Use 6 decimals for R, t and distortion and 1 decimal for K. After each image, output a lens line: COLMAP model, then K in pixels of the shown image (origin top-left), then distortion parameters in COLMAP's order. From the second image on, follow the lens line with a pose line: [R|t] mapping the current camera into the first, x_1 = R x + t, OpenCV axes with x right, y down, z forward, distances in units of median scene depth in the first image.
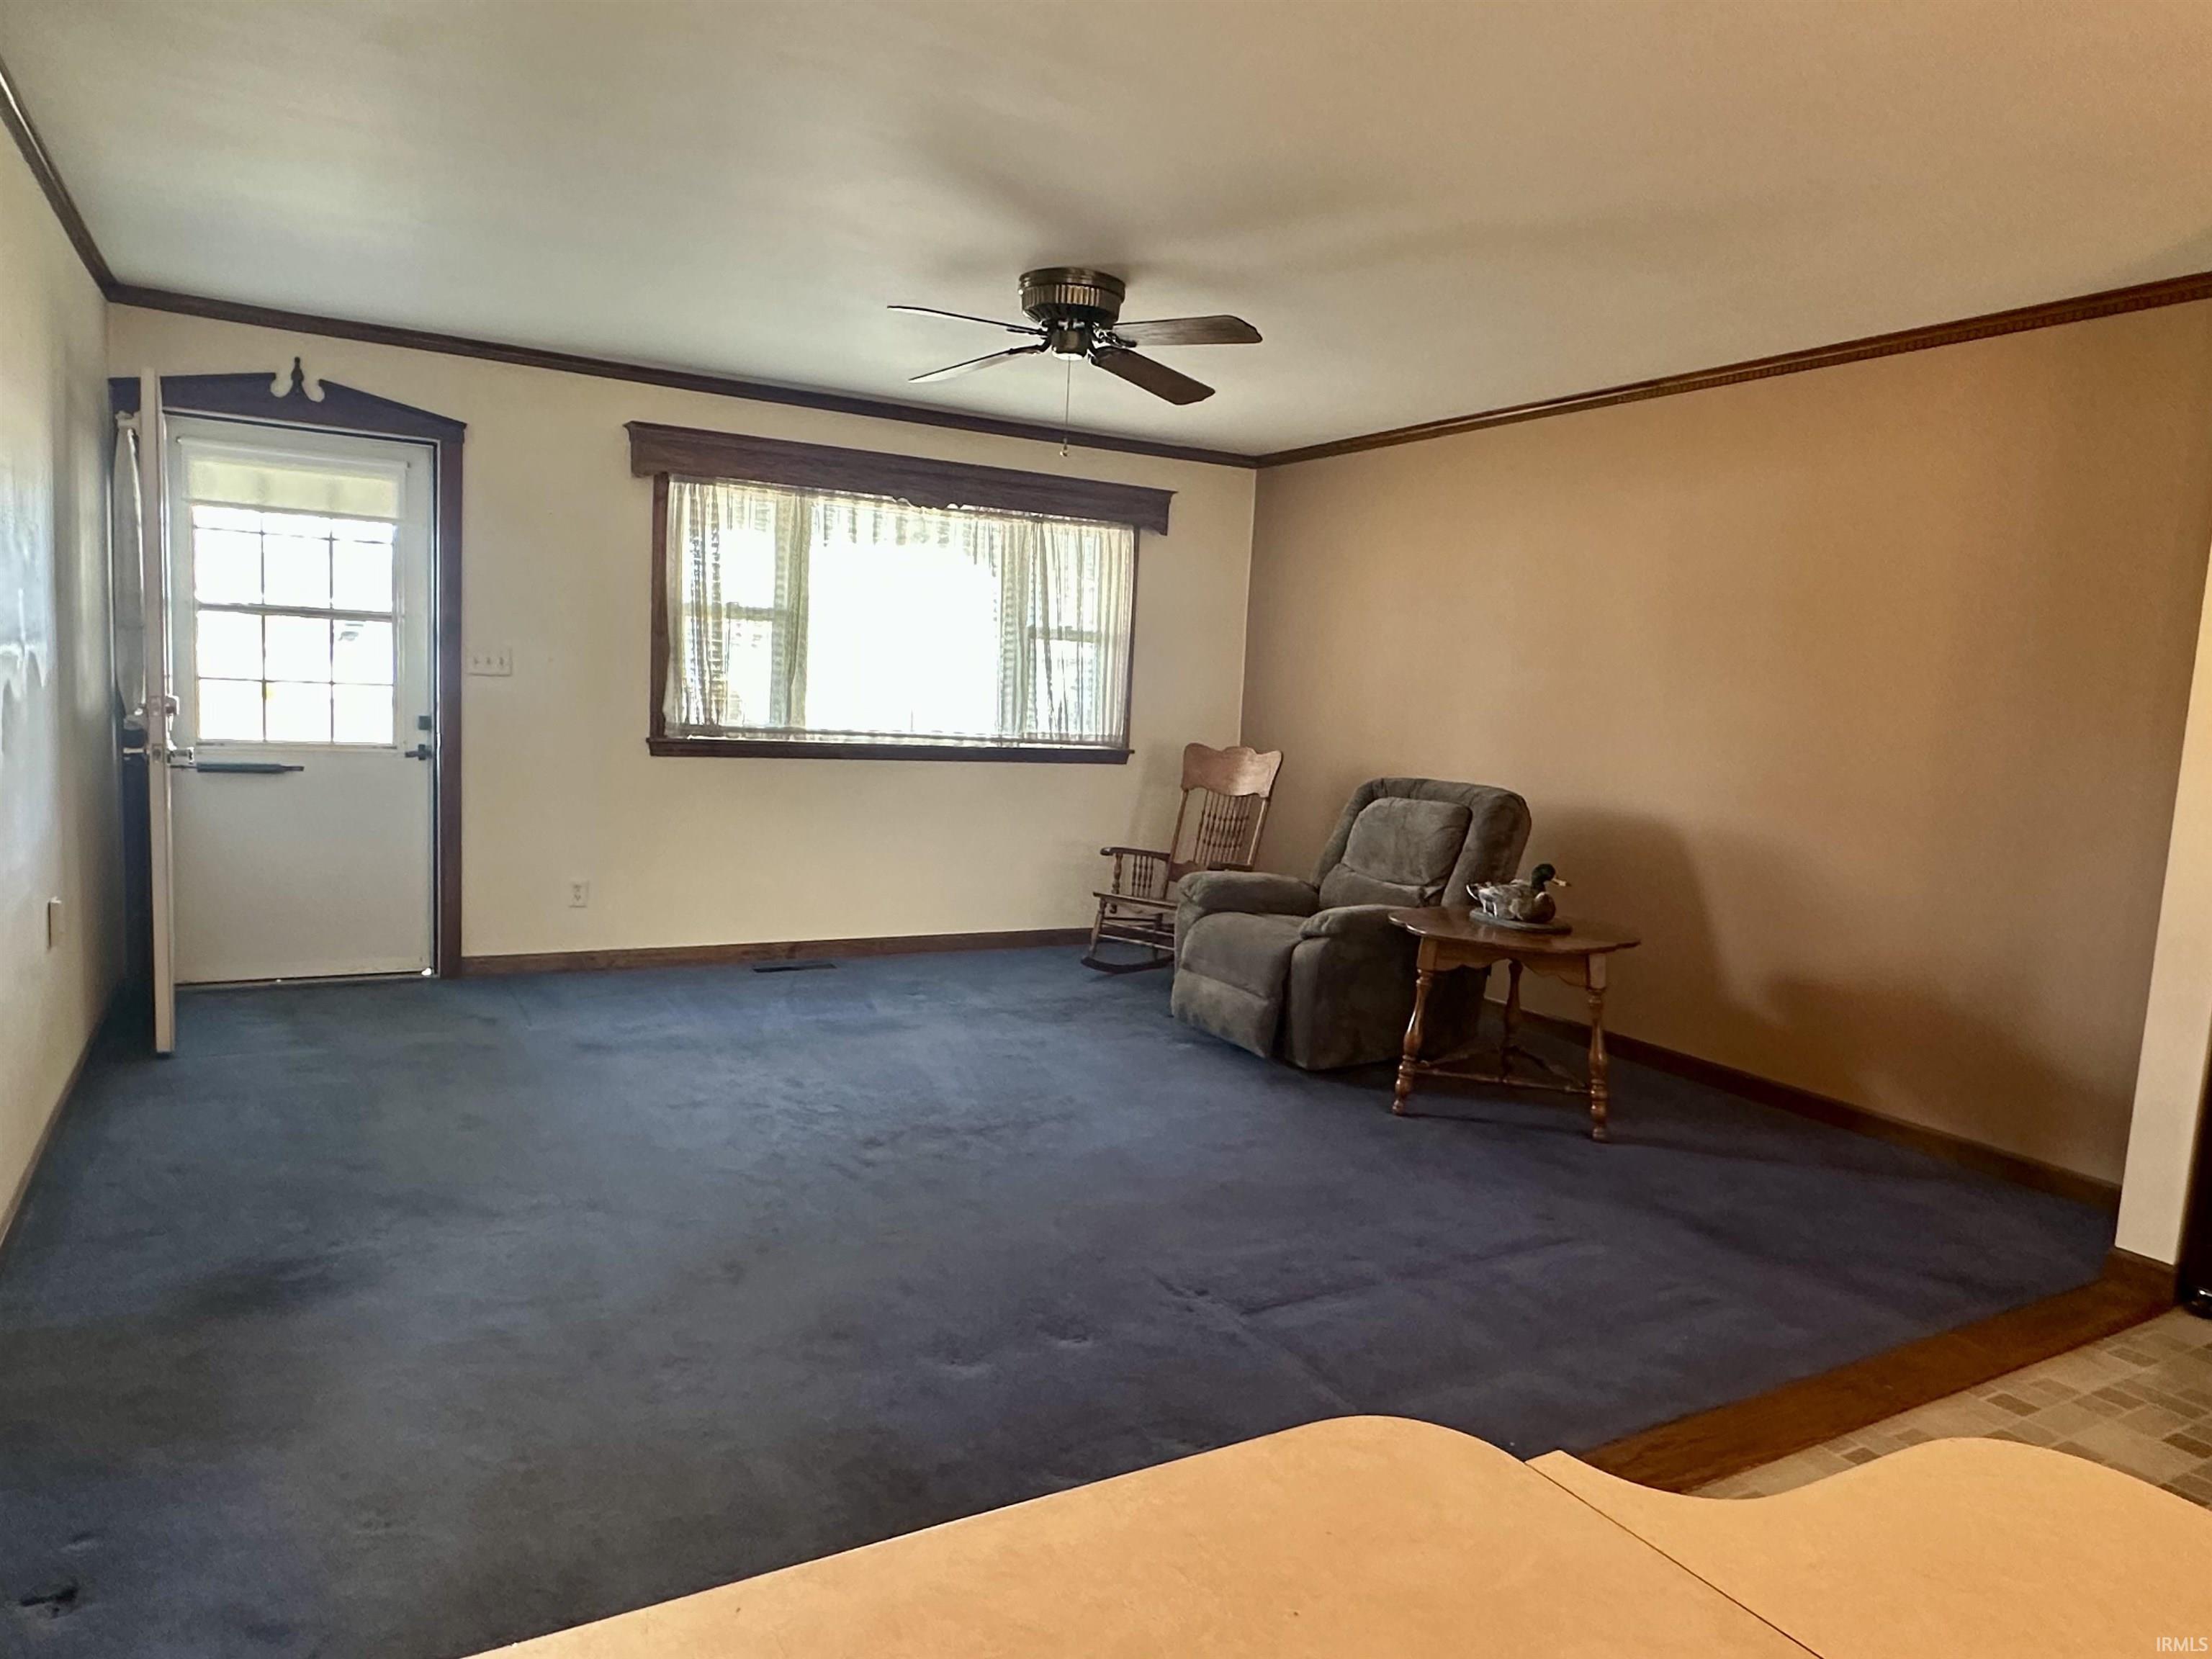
lens RADIAL K [[1409.6, 0, 1102.1], [0, 1409.6, 826.4], [0, 0, 1]] dist [-0.000623, 0.002044]
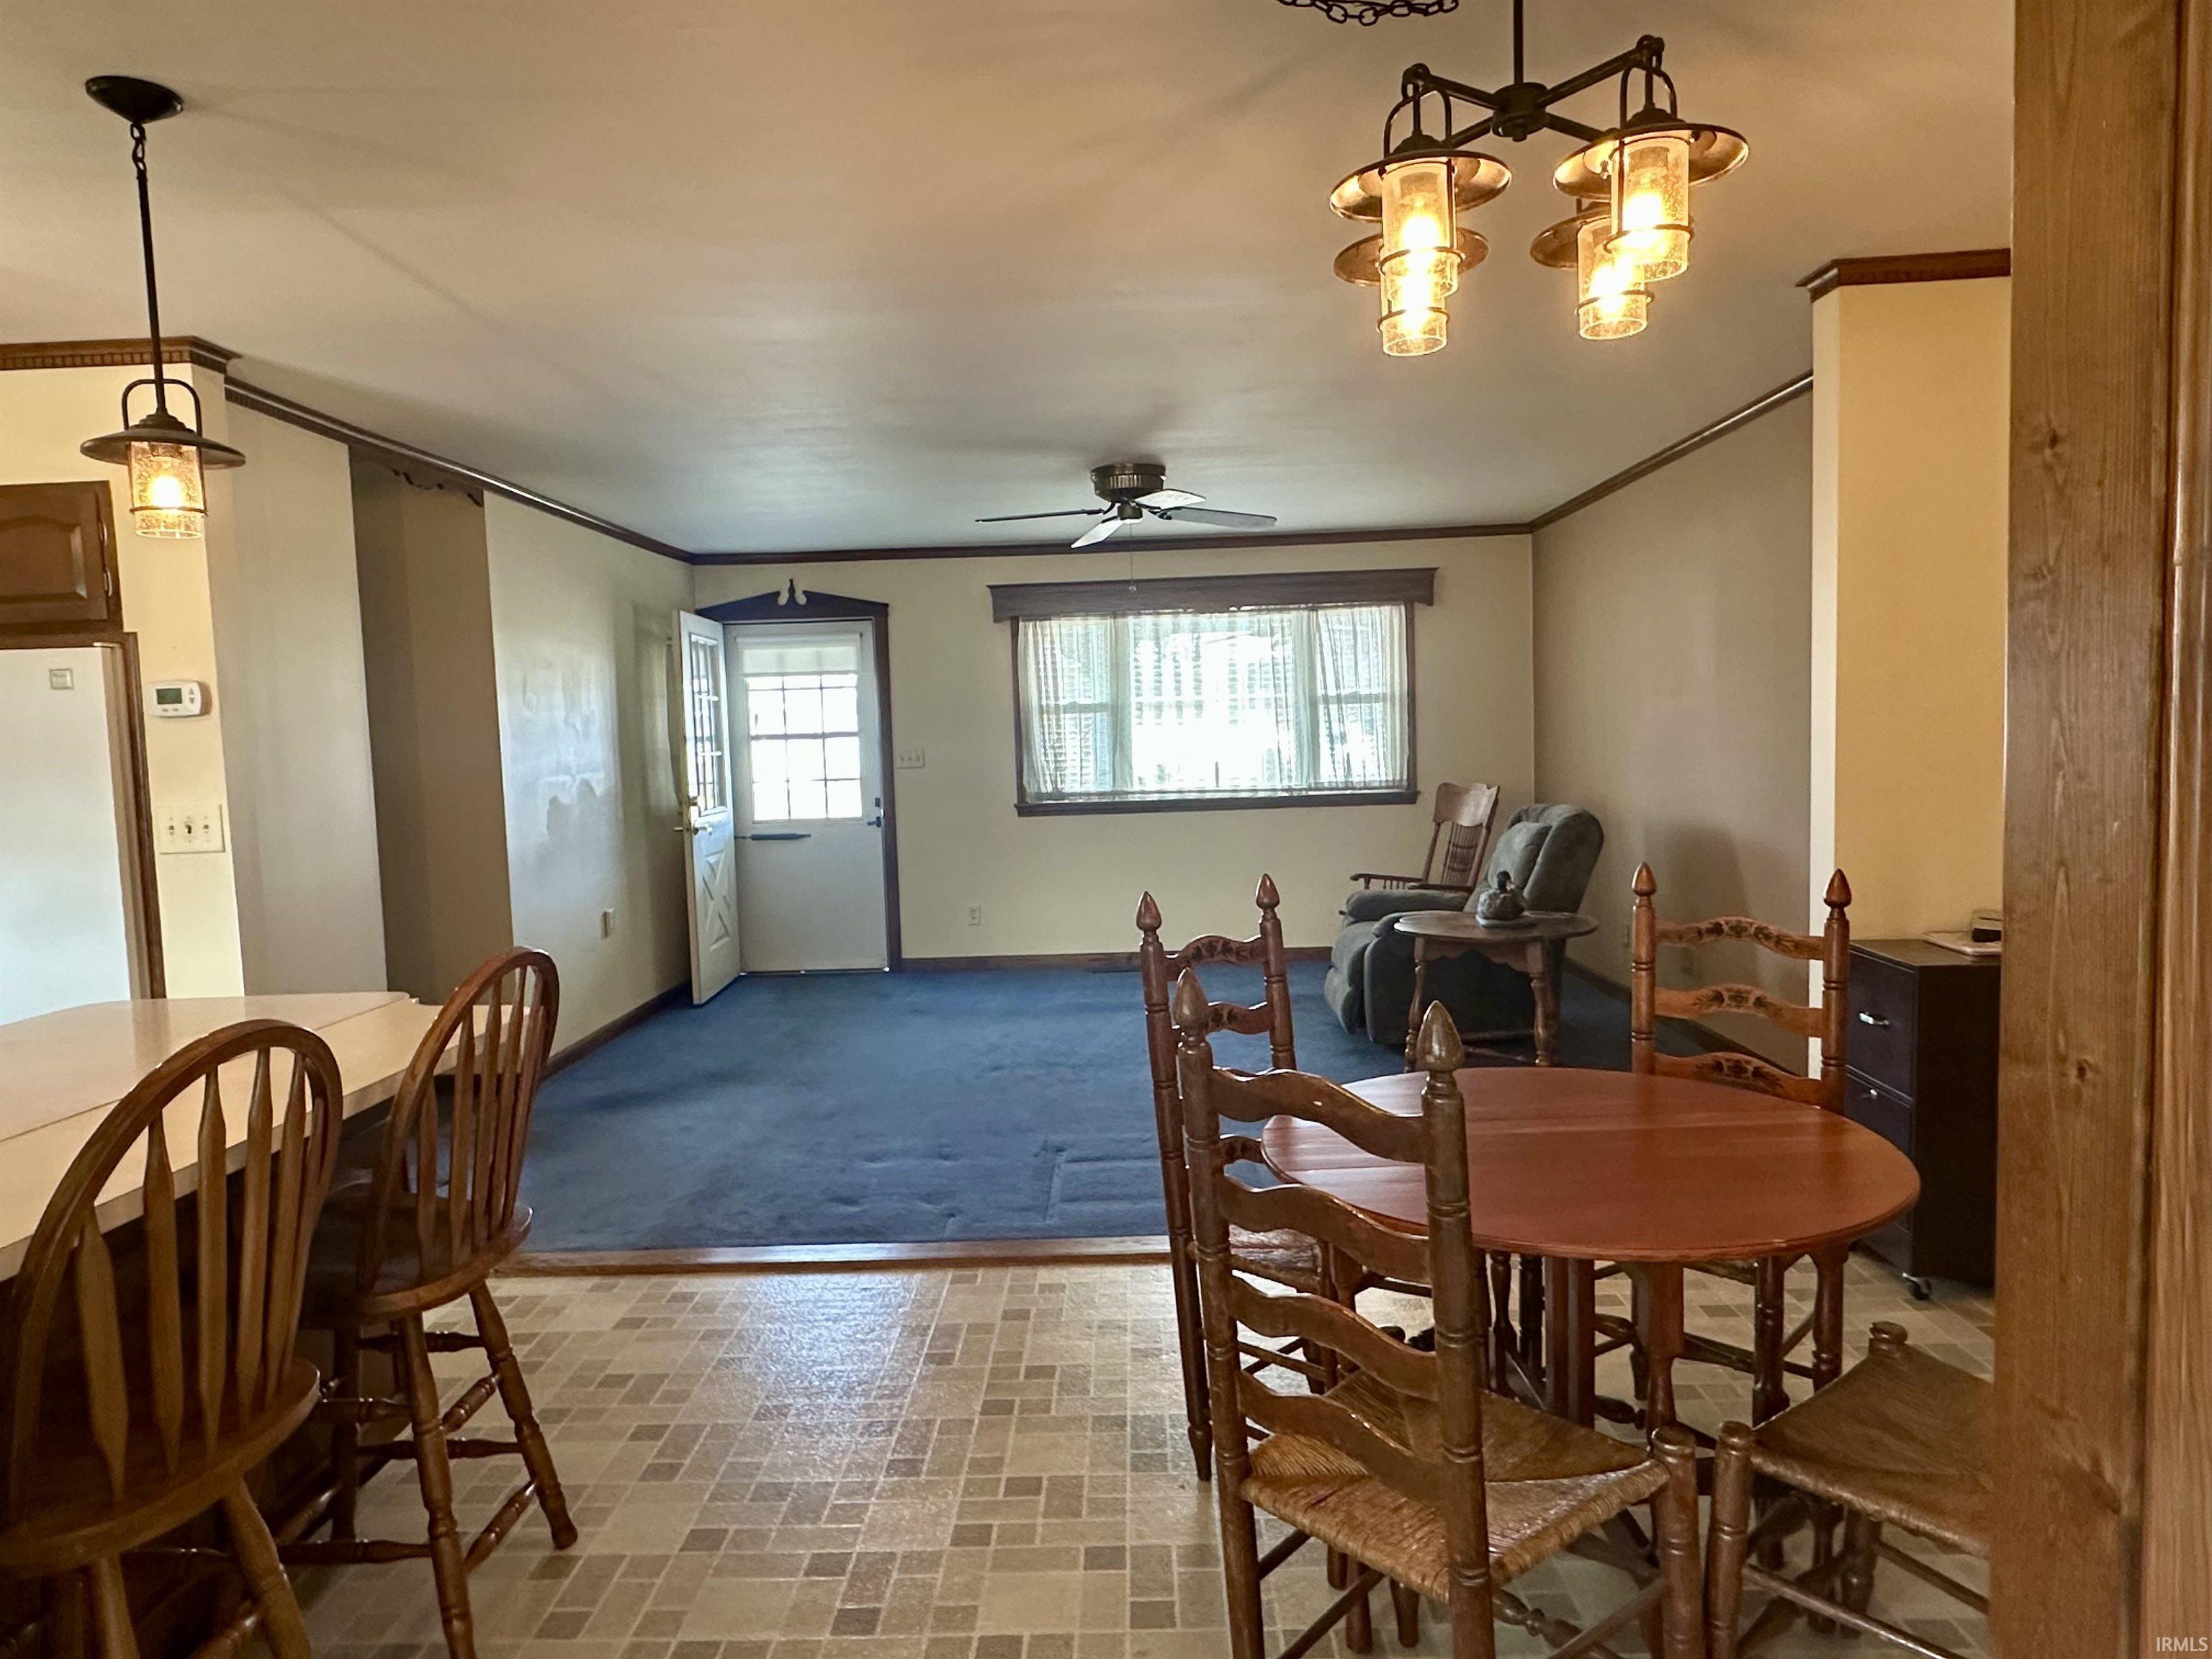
lens RADIAL K [[1409.6, 0, 1110.0], [0, 1409.6, 835.0], [0, 0, 1]] dist [-0.000623, 0.002044]
pose [[0.858006, -0.042101, -0.511912, 0.479040], [0.025131, 0.998882, -0.040029, 0.026752], [0.513025, 0.021480, 0.858105, -0.158187]]
